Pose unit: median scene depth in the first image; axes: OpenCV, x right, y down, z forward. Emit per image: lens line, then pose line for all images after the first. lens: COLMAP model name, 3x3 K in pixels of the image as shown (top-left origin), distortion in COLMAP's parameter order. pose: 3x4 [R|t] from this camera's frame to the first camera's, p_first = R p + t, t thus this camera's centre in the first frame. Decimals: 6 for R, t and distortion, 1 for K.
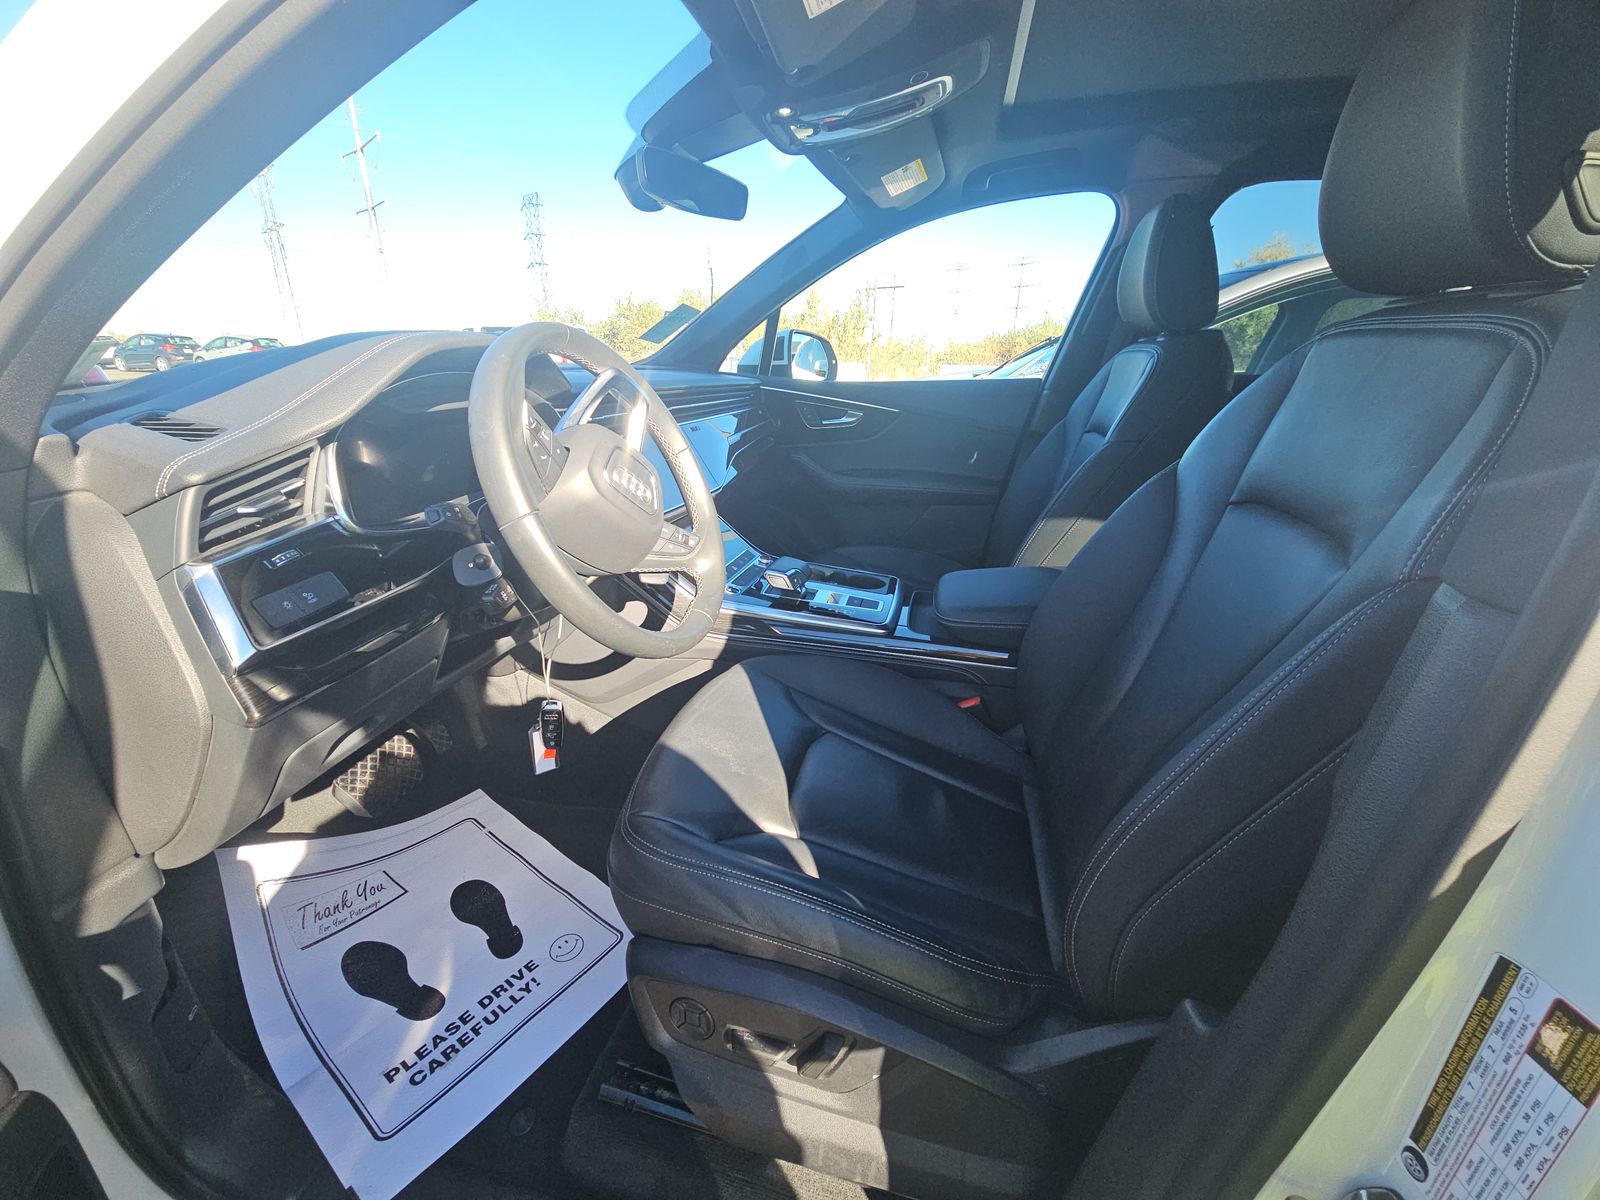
lens RADIAL K [[648.4, 0, 800.0], [0, 648.4, 600.0], [0, 0, 1]] dist [0.000077, 0.000002]
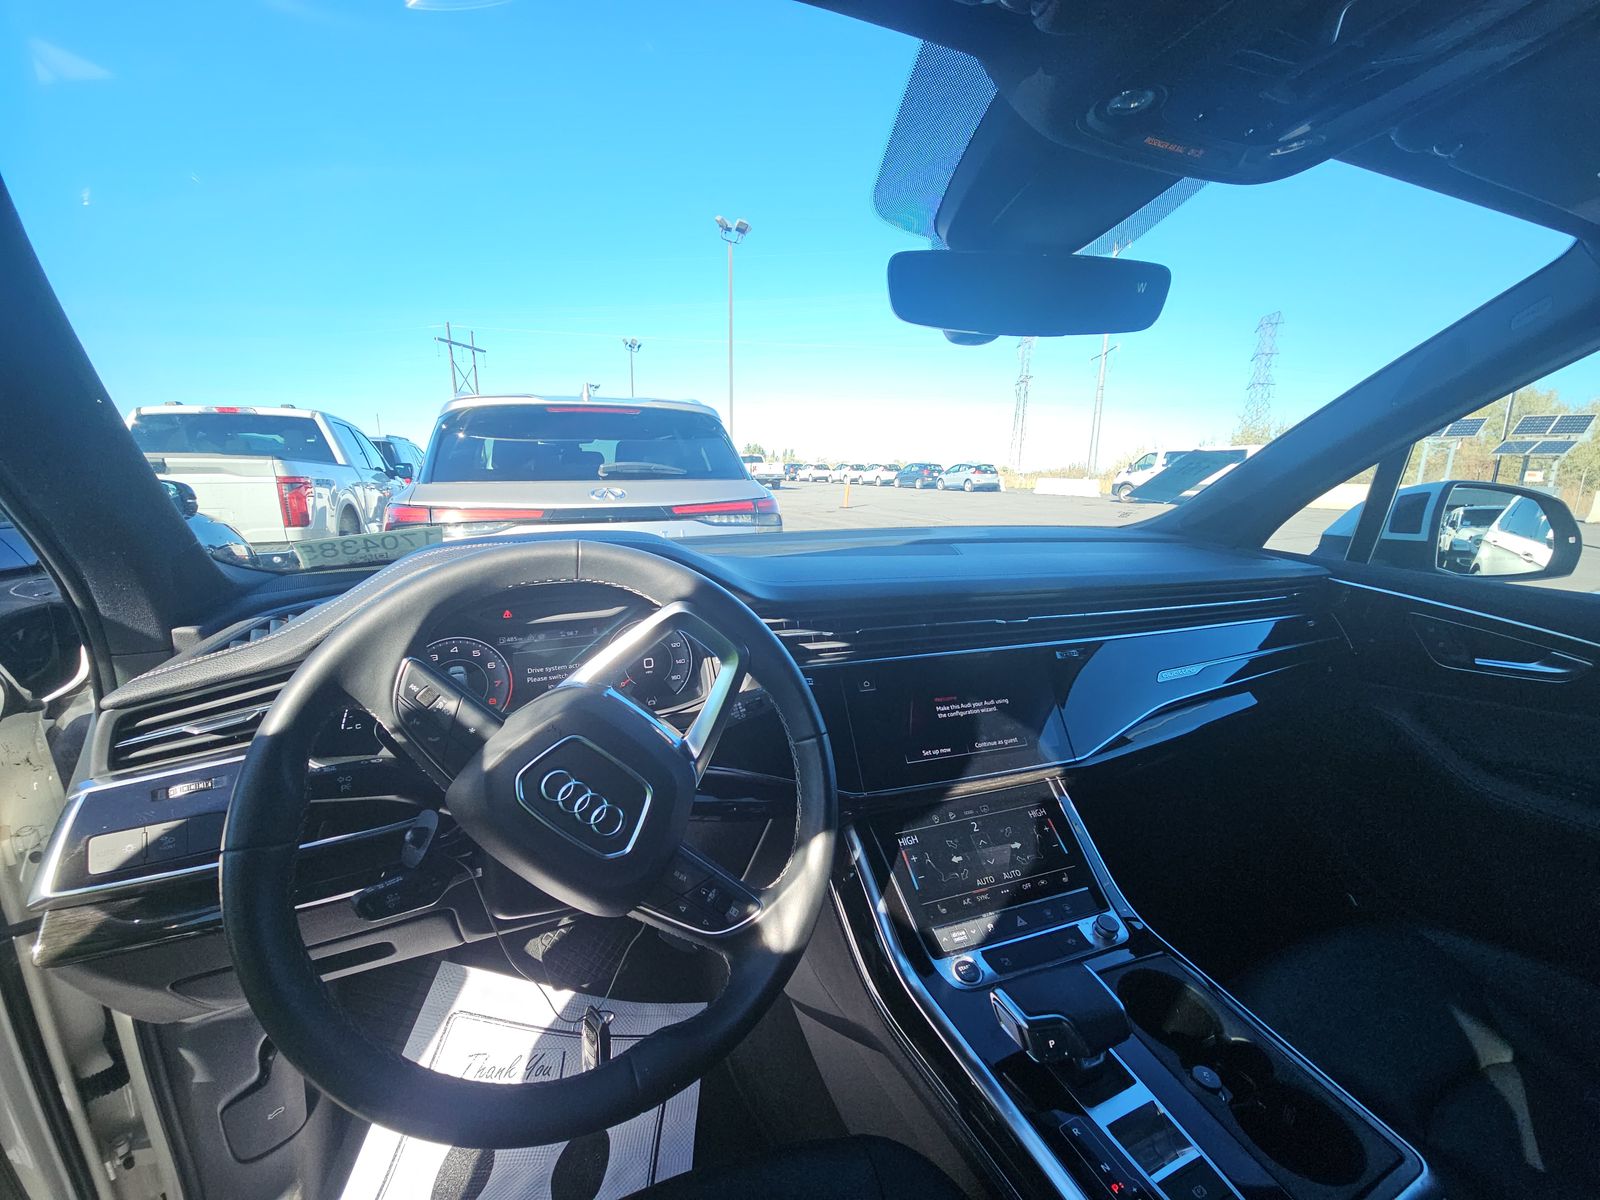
lens RADIAL K [[648.4, 0, 800.0], [0, 648.4, 600.0], [0, 0, 1]] dist [0.000077, 0.000002]
pose [[0.585070, 0.152452, -0.796525, 0.117143], [-0.285551, 0.958000, -0.026388, -0.150589], [0.759048, 0.242887, 0.604030, 0.280530]]
